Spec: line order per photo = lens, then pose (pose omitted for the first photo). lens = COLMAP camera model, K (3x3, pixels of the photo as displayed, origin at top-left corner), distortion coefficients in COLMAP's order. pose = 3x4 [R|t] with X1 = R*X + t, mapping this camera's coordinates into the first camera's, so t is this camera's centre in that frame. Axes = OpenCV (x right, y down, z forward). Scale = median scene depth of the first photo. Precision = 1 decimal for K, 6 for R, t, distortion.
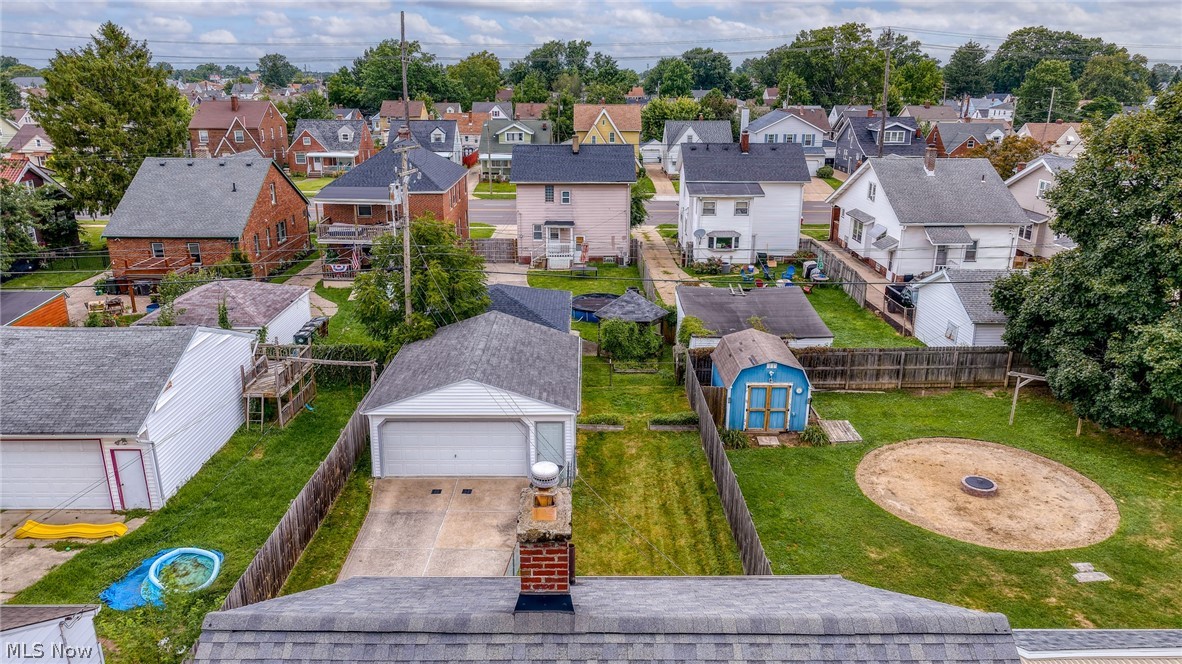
lens RADIAL K [[825.0, 0, 589.5], [0, 825.0, 328.6], [0, 0, 1]] dist [0.001266, -0.001429]
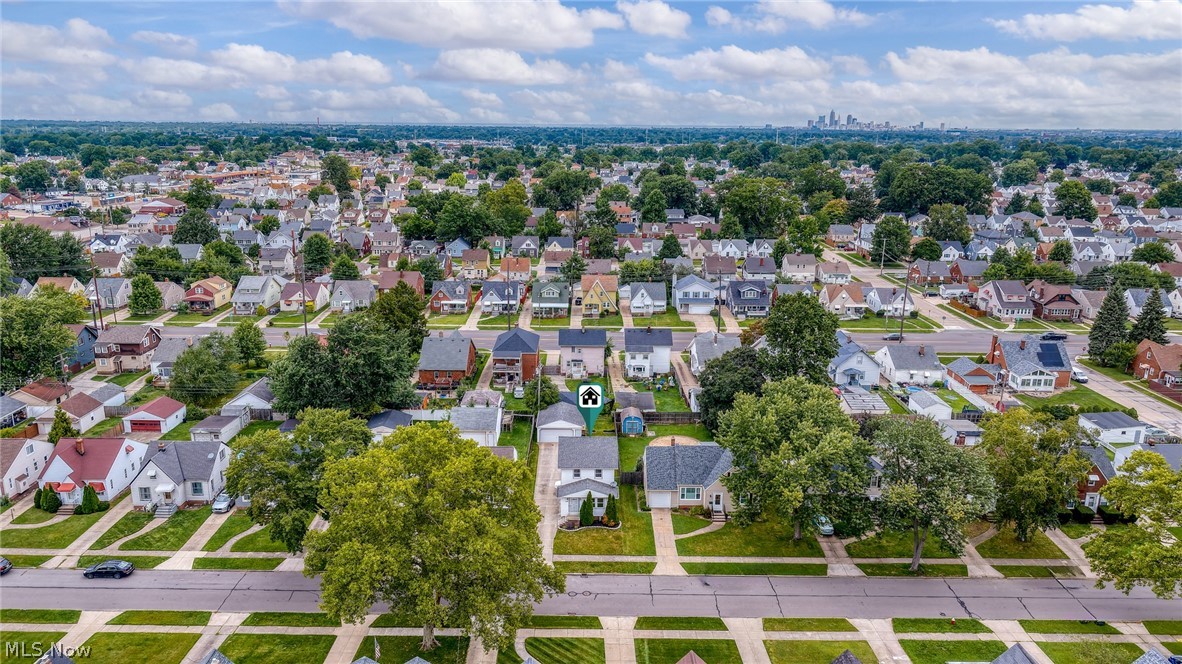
lens RADIAL K [[825.0, 0, 589.4], [0, 825.0, 328.9], [0, 0, 1]] dist [0.001266, -0.001429]
pose [[0.999981, 0.005690, -0.002427, 0.011121], [-0.005816, 0.998462, -0.055138, -0.112060], [0.002110, 0.055151, 0.998476, -2.123636]]
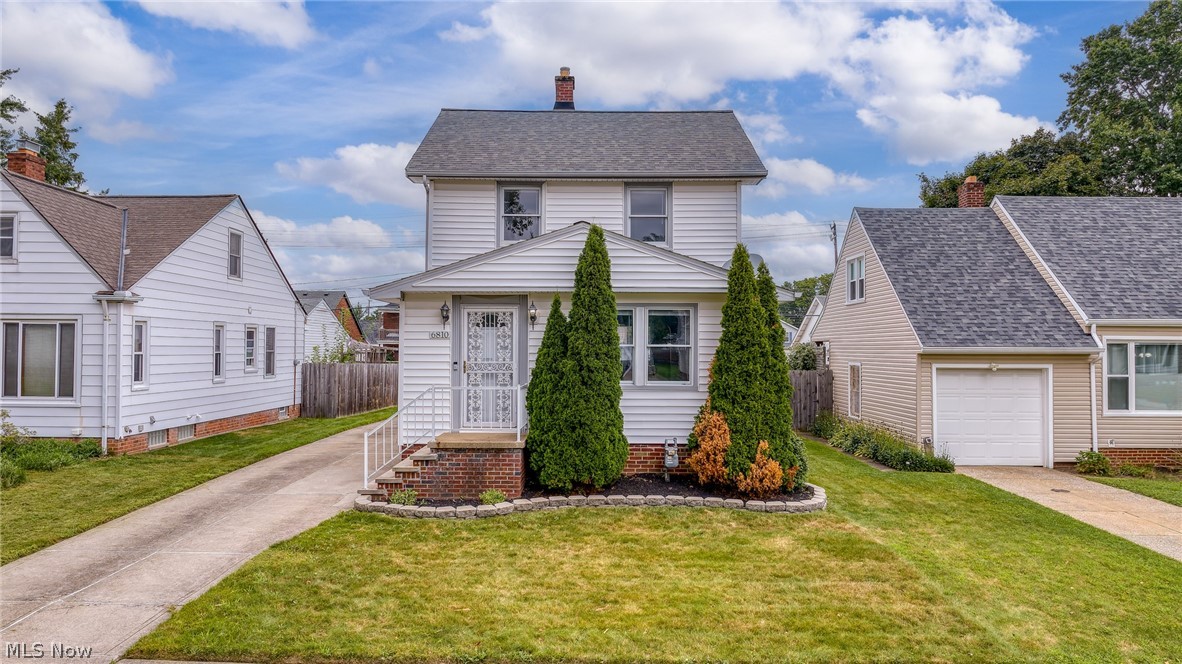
lens RADIAL K [[825.0, 0, 585.9], [0, 825.0, 332.1], [0, 0, 1]] dist [0.001266, -0.001429]
pose [[0.999870, 0.002469, -0.015921, 0.010700], [-0.007402, 0.948113, -0.317847, 0.322538], [0.014310, 0.317924, 0.948008, -0.230454]]
